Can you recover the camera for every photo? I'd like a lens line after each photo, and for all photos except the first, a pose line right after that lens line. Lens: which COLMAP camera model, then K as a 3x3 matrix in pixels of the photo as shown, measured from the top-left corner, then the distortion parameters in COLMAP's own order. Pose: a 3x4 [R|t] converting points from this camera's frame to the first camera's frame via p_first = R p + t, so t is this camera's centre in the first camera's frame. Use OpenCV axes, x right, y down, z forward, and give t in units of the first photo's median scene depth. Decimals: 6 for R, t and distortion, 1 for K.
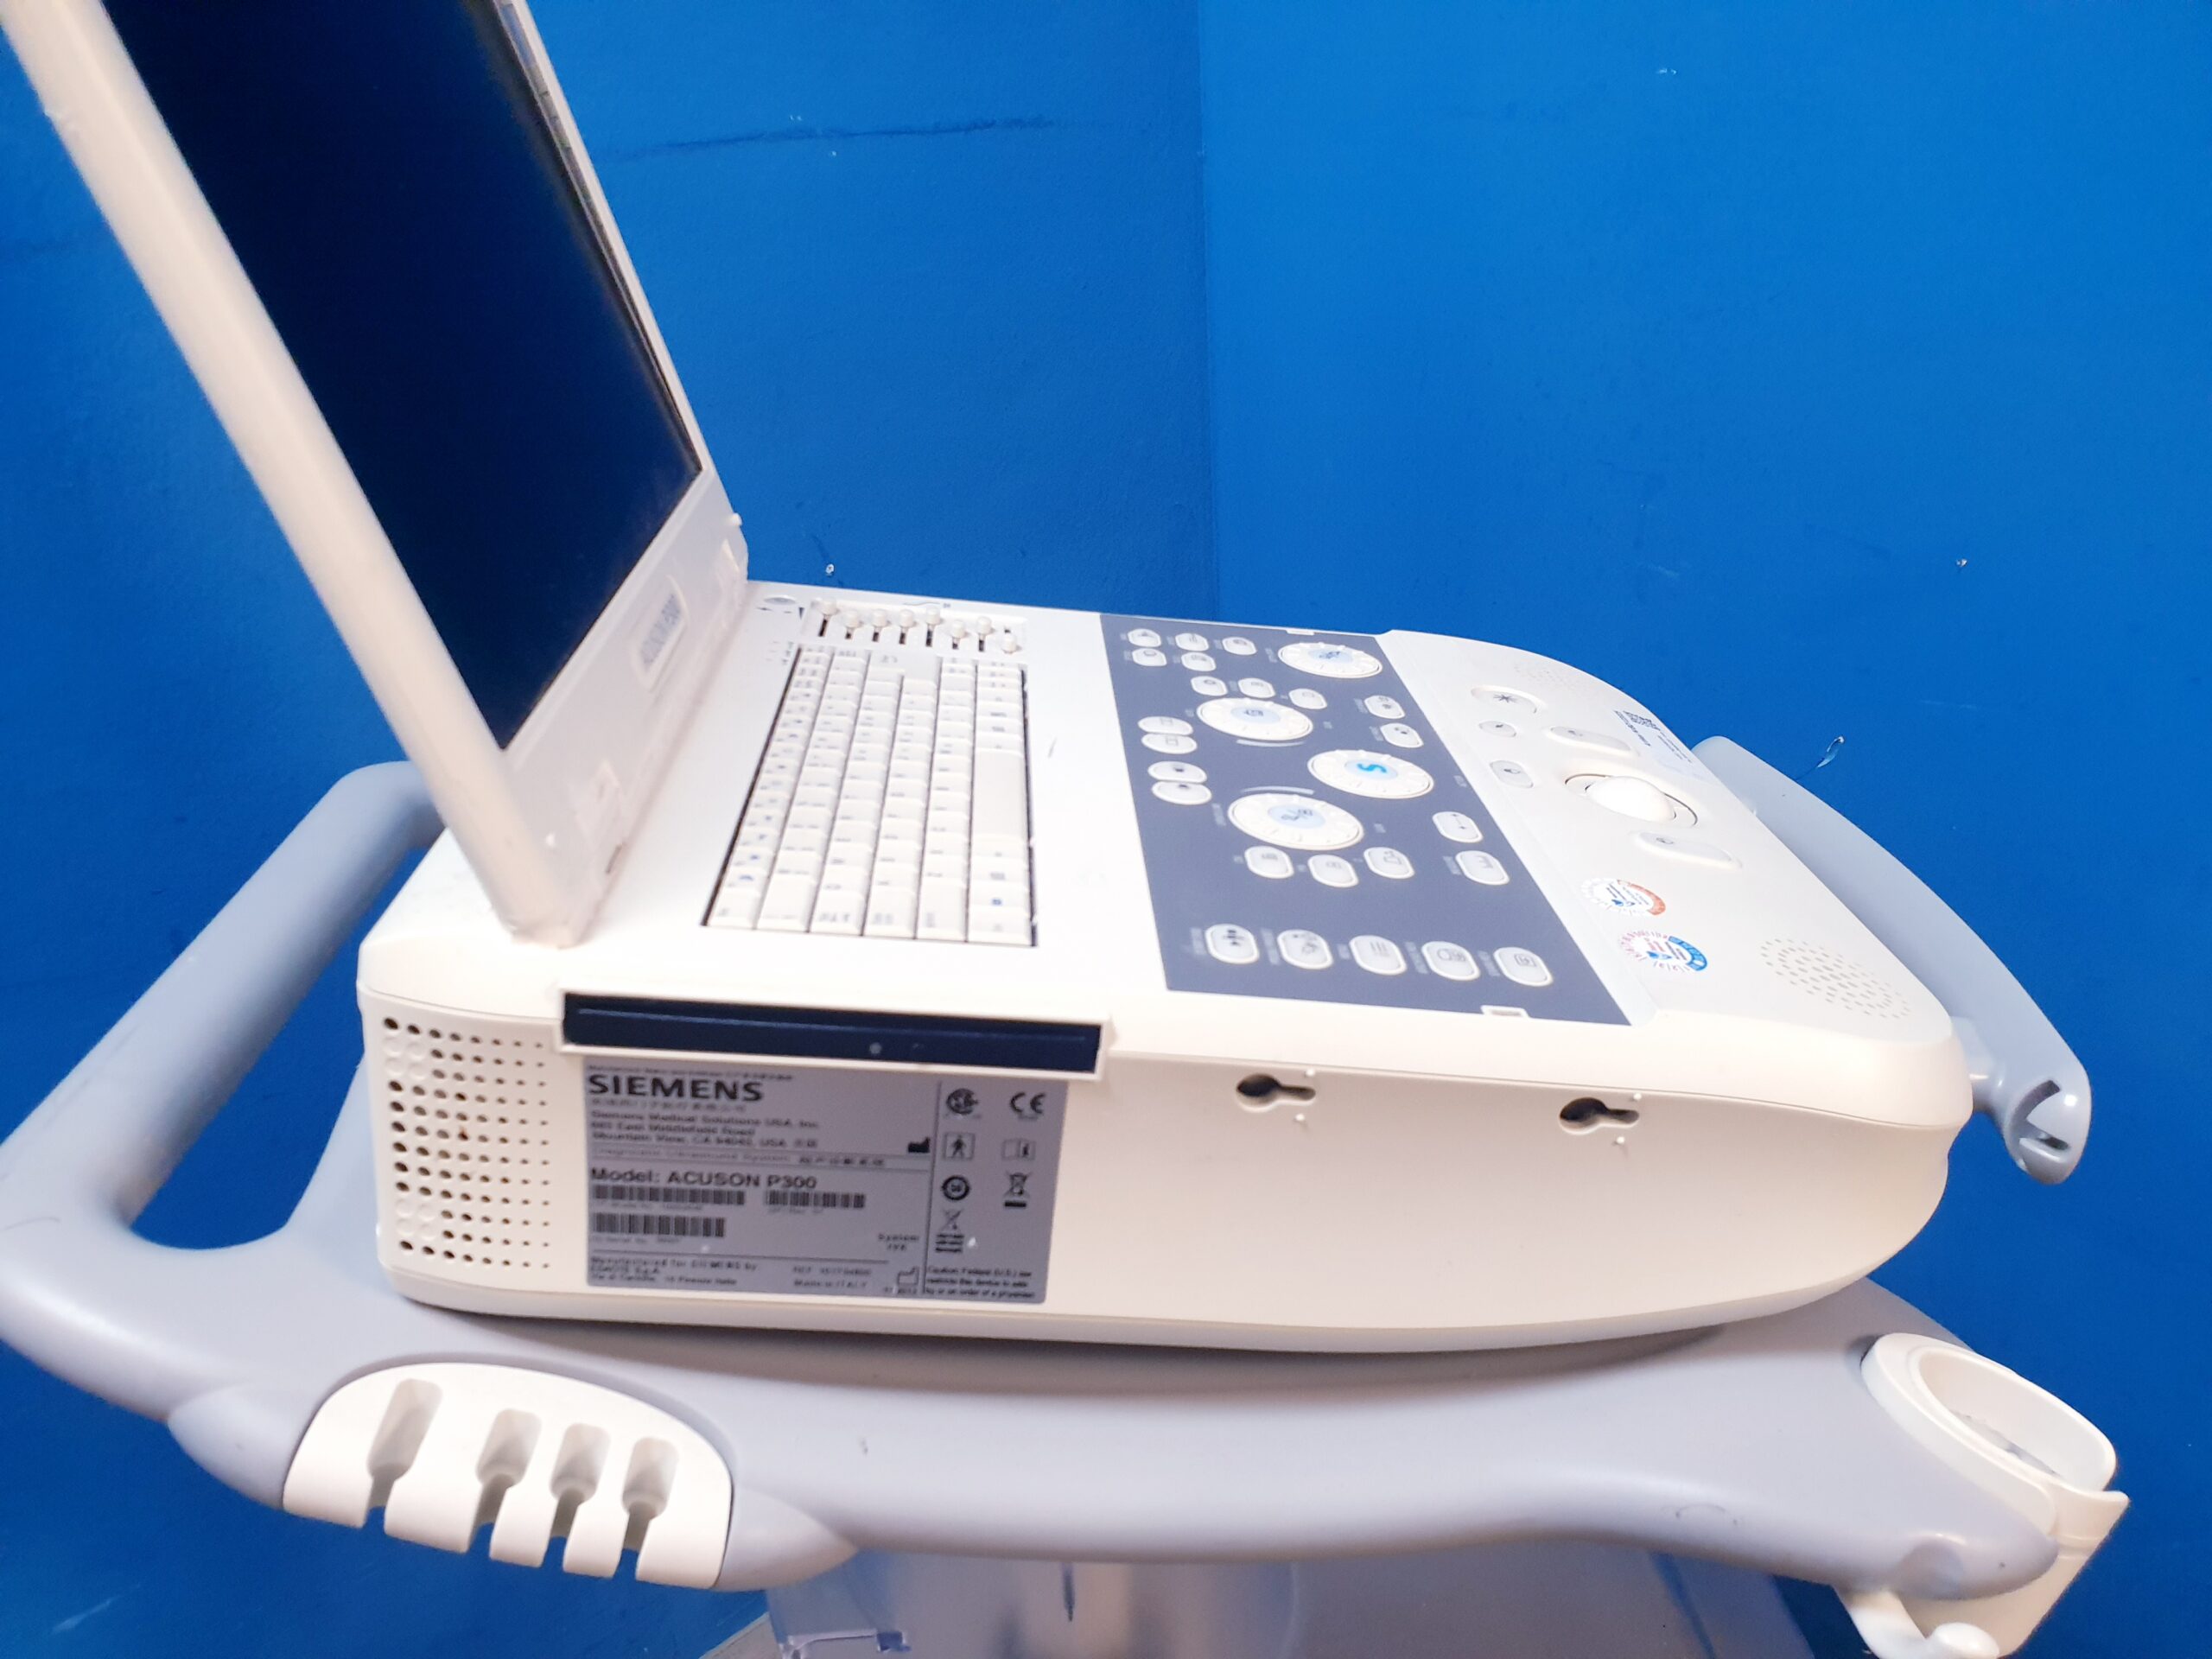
lens RADIAL K [[1713.8, 0, 1118.4], [0, 1713.8, 838.6], [0, 0, 1]] dist [0.007457, 0.015401]
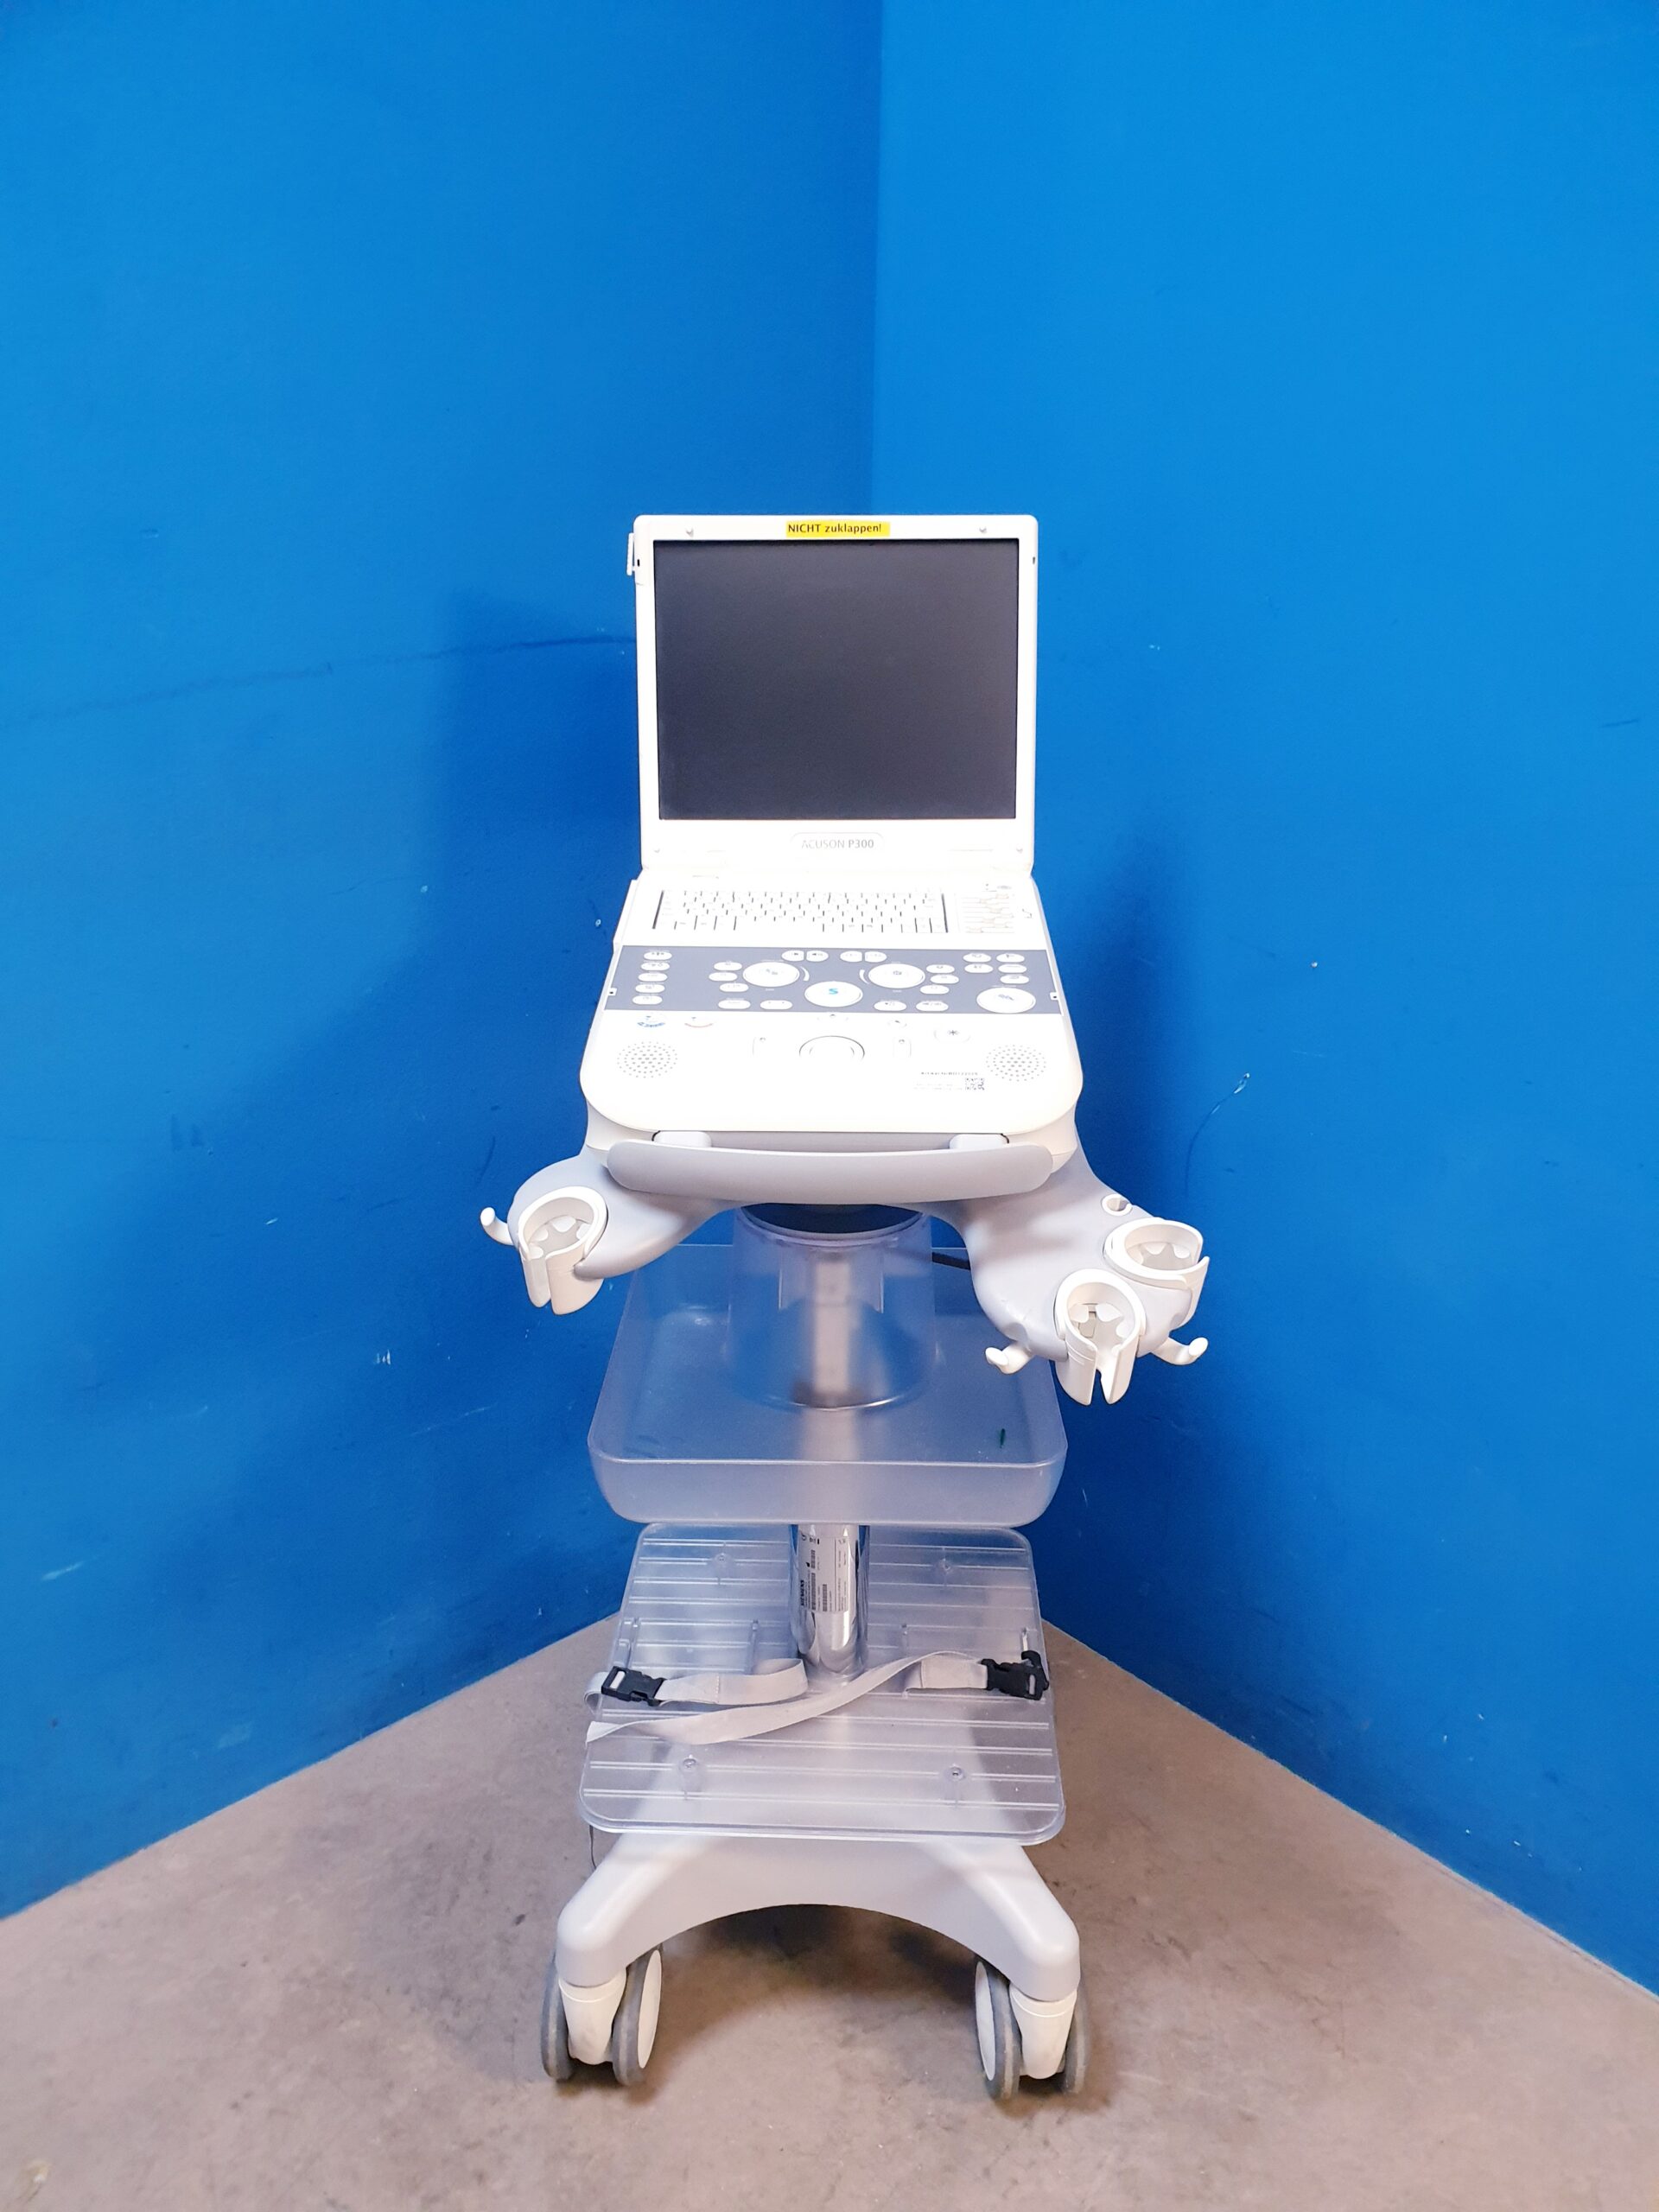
lens RADIAL K [[1713.8, 0, 842.8], [0, 1713.8, 1152.5], [0, 0, 1]] dist [0.007457, 0.015401]
pose [[-0.068915, 0.403408, -0.912421, 2.169290], [-0.414502, 0.820336, 0.394002, -0.719857], [0.907435, 0.405353, 0.110680, 0.846935]]
